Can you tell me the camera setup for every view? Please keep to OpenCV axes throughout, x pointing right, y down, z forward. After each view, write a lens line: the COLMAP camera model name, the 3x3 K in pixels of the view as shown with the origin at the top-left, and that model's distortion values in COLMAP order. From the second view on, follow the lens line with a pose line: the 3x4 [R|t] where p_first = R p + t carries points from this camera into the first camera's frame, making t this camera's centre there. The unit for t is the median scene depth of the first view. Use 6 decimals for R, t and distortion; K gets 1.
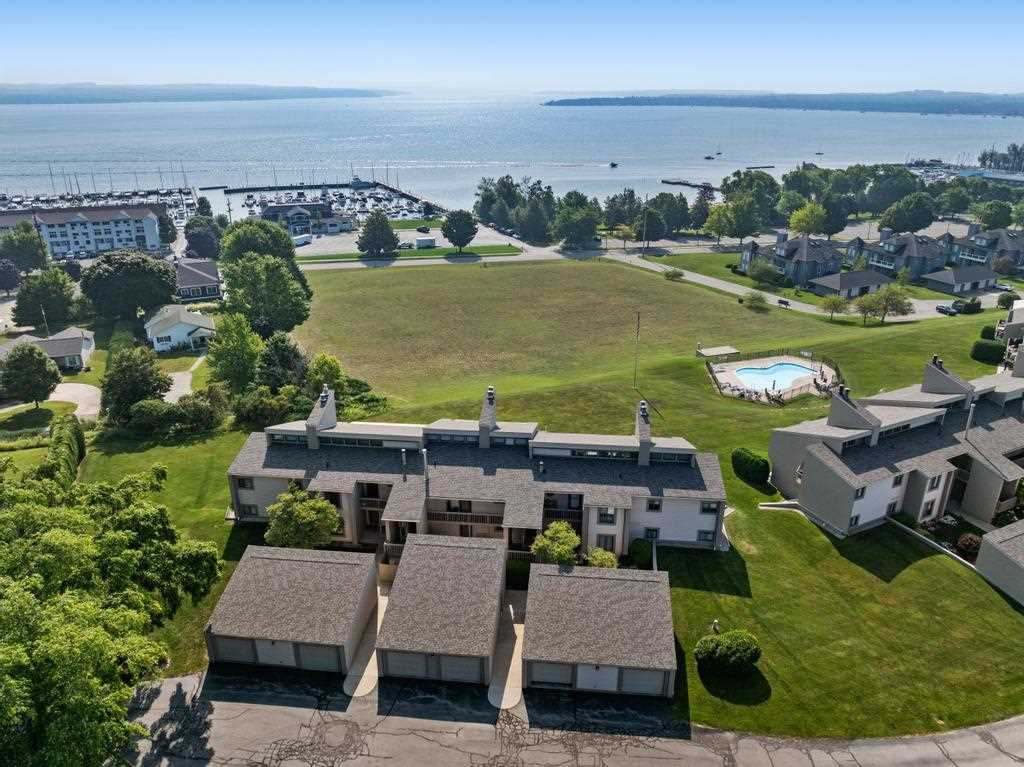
lens RADIAL K [[714.5, 0, 511.0], [0, 714.5, 381.5], [0, 0, 1]] dist [-0.038823, -0.006676]
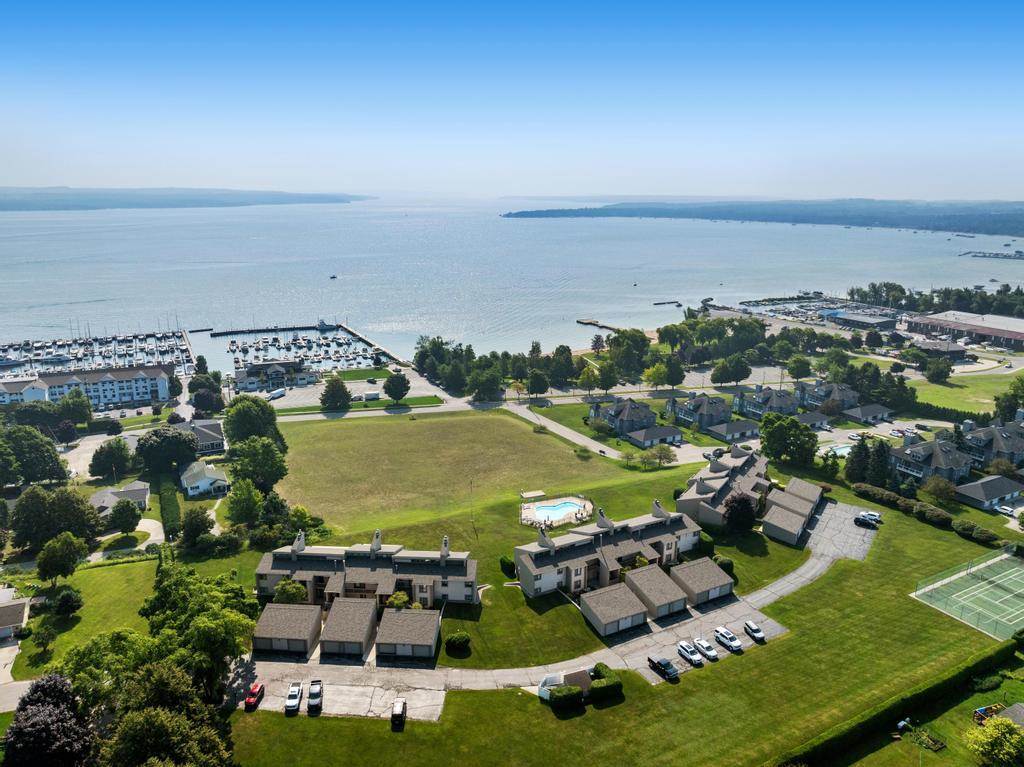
lens RADIAL K [[714.5, 0, 514.2], [0, 714.5, 385.1], [0, 0, 1]] dist [-0.038823, -0.006676]
pose [[0.998675, -0.006145, 0.051102, 0.150151], [0.012453, 0.992198, -0.124049, -0.083585], [-0.049941, 0.124521, 0.990959, -0.655417]]
